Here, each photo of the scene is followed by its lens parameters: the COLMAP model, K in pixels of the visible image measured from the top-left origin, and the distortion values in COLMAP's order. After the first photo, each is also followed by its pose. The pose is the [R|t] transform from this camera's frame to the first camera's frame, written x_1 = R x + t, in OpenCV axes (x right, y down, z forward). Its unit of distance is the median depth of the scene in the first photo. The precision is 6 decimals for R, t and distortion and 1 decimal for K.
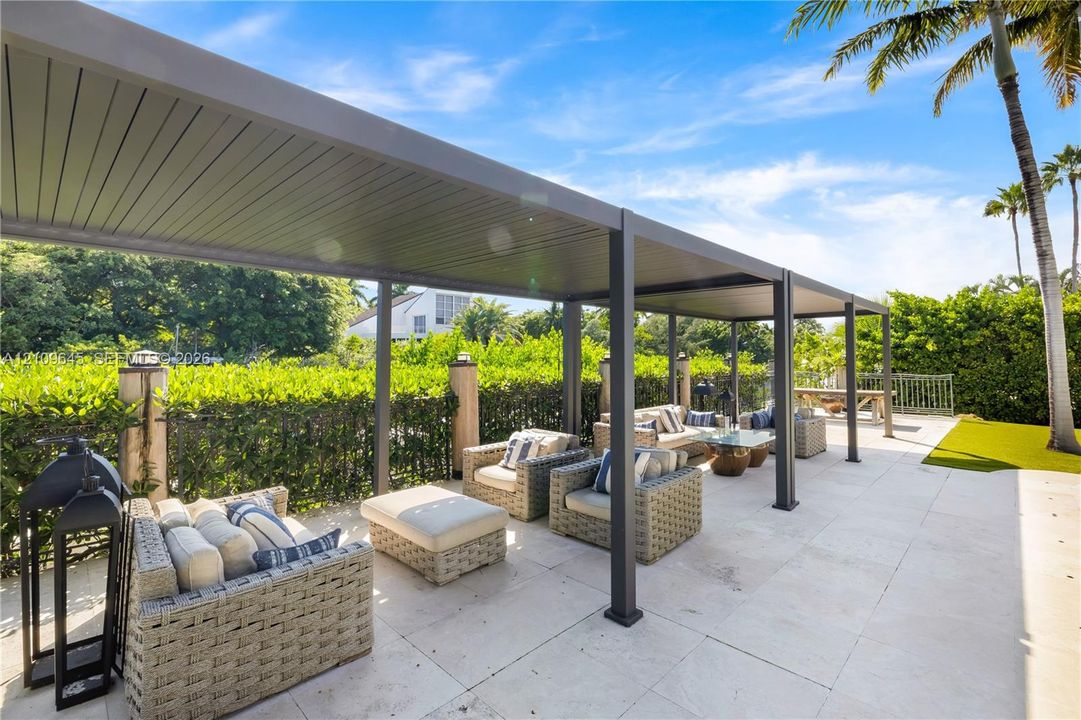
lens RADIAL K [[494.4, 0, 540.5], [0, 494.4, 360.0], [0, 0, 1]] dist [0.000066, 0.000037]
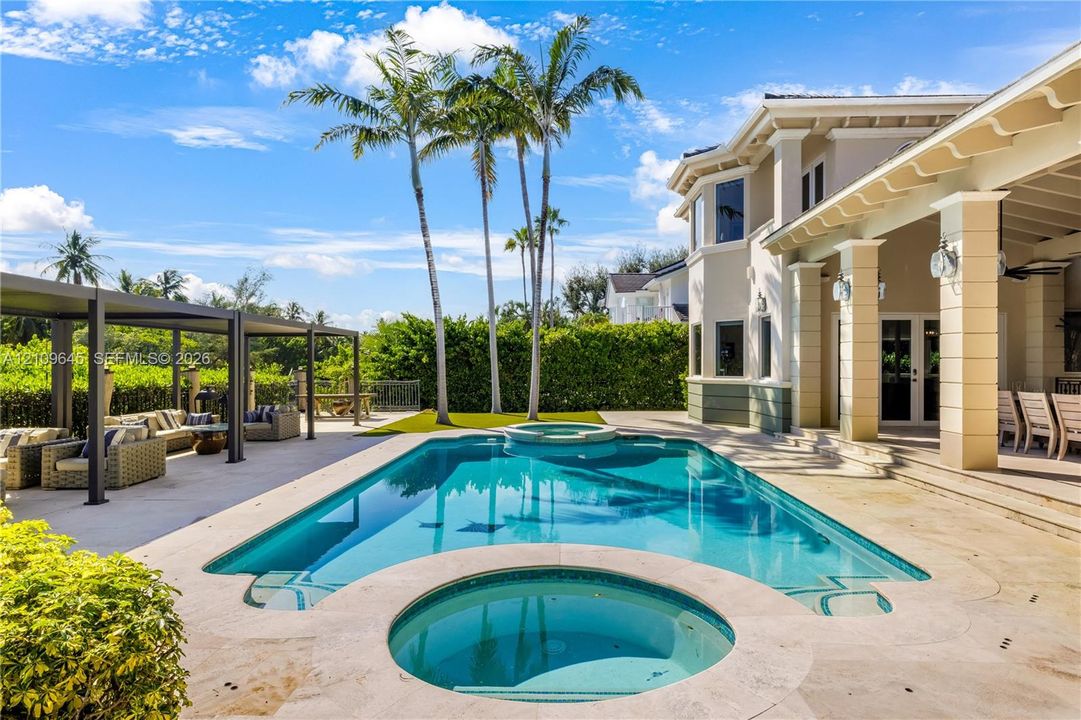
lens RADIAL K [[599.9, 0, 540.5], [0, 599.9, 360.0], [0, 0, 1]] dist [-0.001254, 0.000742]
pose [[0.740395, 0.004817, 0.672155, -0.041963], [0.010006, 0.999785, -0.018188, 0.010477], [-0.672098, 0.020192, 0.740187, -0.655054]]
